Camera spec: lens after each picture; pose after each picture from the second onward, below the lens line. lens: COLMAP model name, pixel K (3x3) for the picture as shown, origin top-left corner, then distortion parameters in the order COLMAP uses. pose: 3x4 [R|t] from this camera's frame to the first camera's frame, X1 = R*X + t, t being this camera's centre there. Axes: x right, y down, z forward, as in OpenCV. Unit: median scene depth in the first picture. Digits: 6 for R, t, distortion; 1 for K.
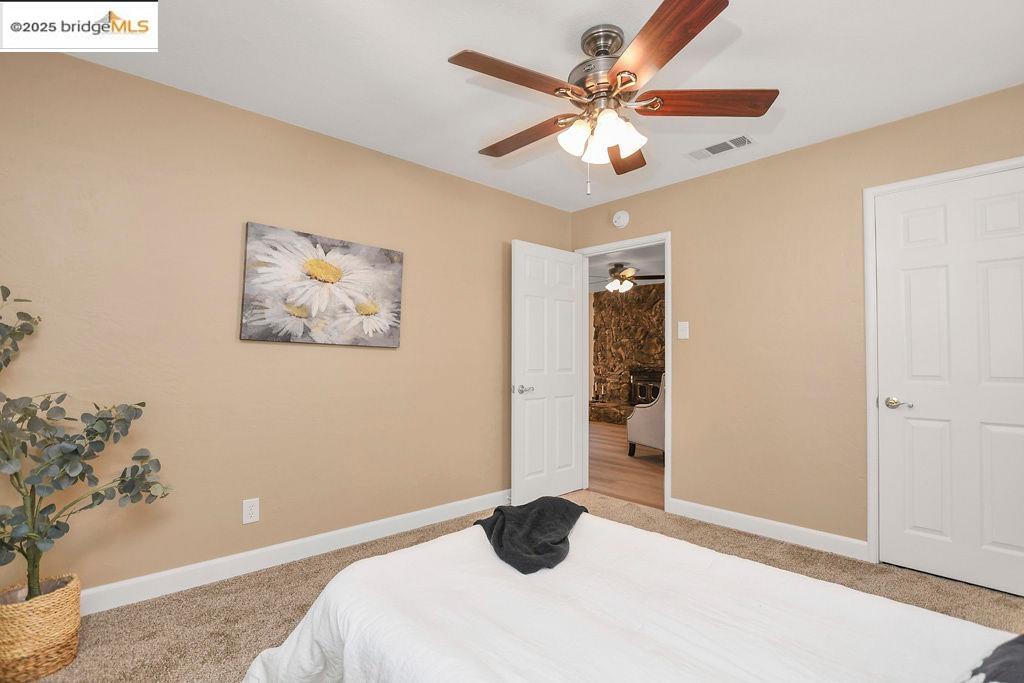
lens RADIAL K [[481.6, 0, 506.0], [0, 481.6, 343.4], [0, 0, 1]] dist [-0.026712, 0.000386]
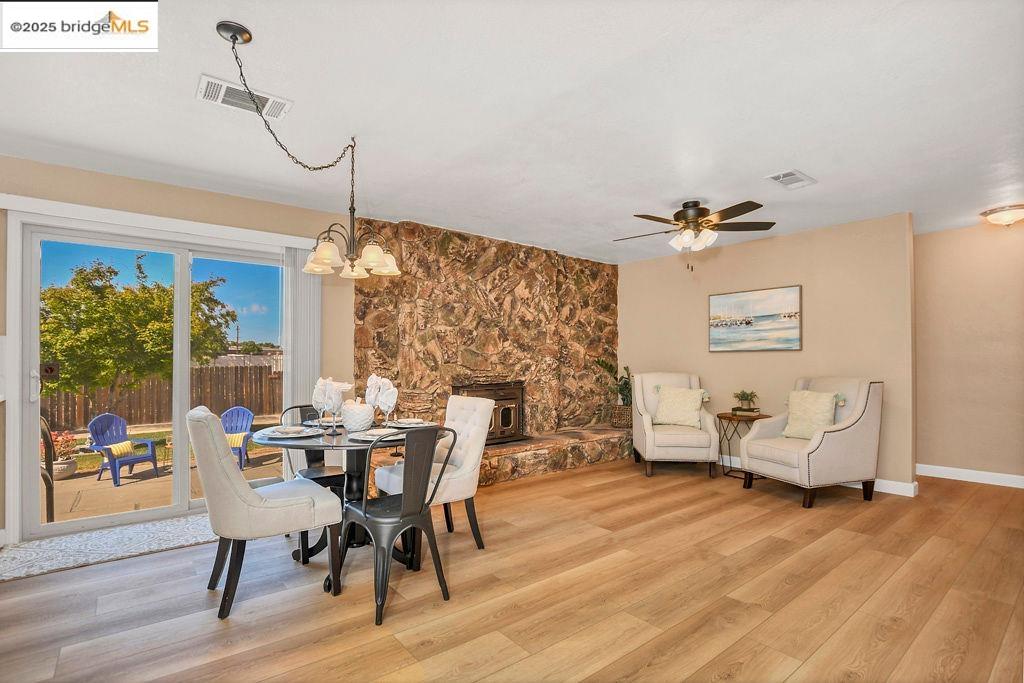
lens RADIAL K [[474.7, 0, 507.4], [0, 474.7, 356.6], [0, 0, 1]] dist [-0.017073, 0.000216]
pose [[0.076383, 0.005380, 0.997064, -0.265146], [-0.027622, 0.999613, -0.003277, 0.024300], [-0.996696, -0.027290, 0.076502, 0.875037]]
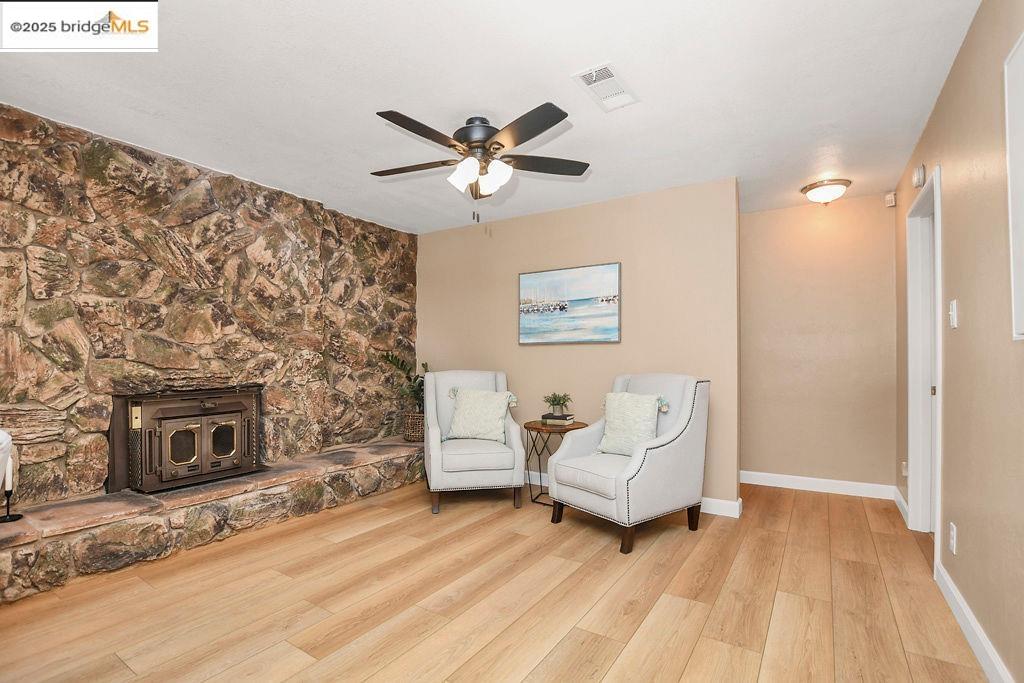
lens RADIAL K [[471.8, 0, 498.9], [0, 471.8, 356.6], [0, 0, 1]] dist [-0.020314, 0.000032]
pose [[-0.225812, -0.000709, 0.974171, -0.111197], [-0.028919, 0.999564, -0.005976, 0.025223], [-0.973742, -0.029521, -0.225734, 0.794186]]
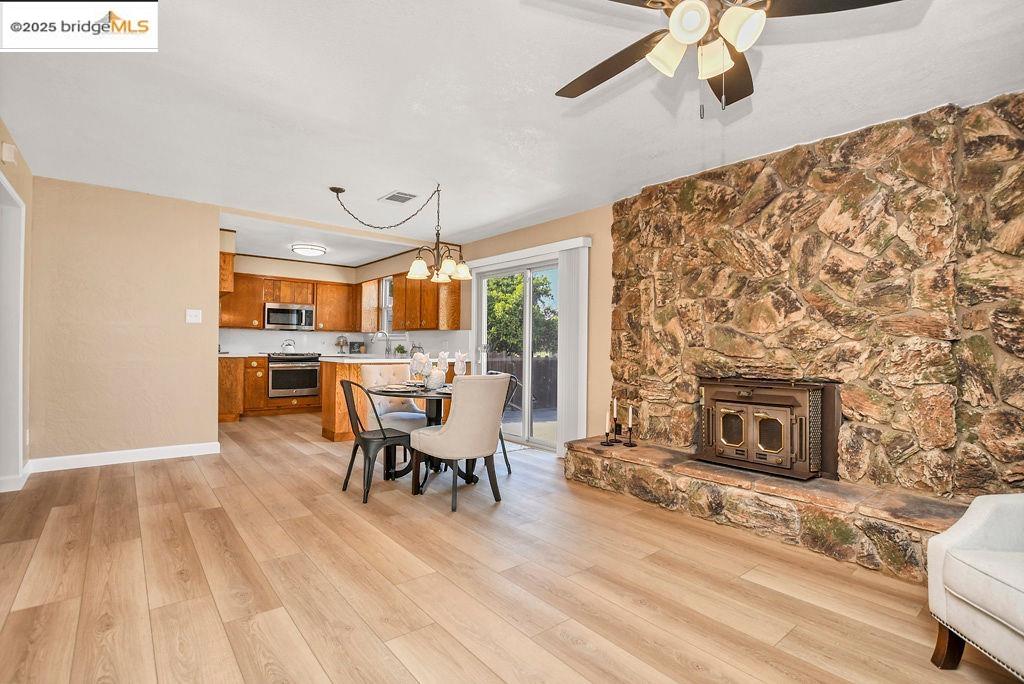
lens RADIAL K [[481.6, 0, 506.0], [0, 481.6, 343.9], [0, 0, 1]] dist [-0.026712, 0.000386]
pose [[0.998503, 0.008322, -0.054058, 0.111842], [-0.006925, 0.999639, 0.025977, 0.020115], [0.054254, -0.025564, 0.998200, 0.561805]]
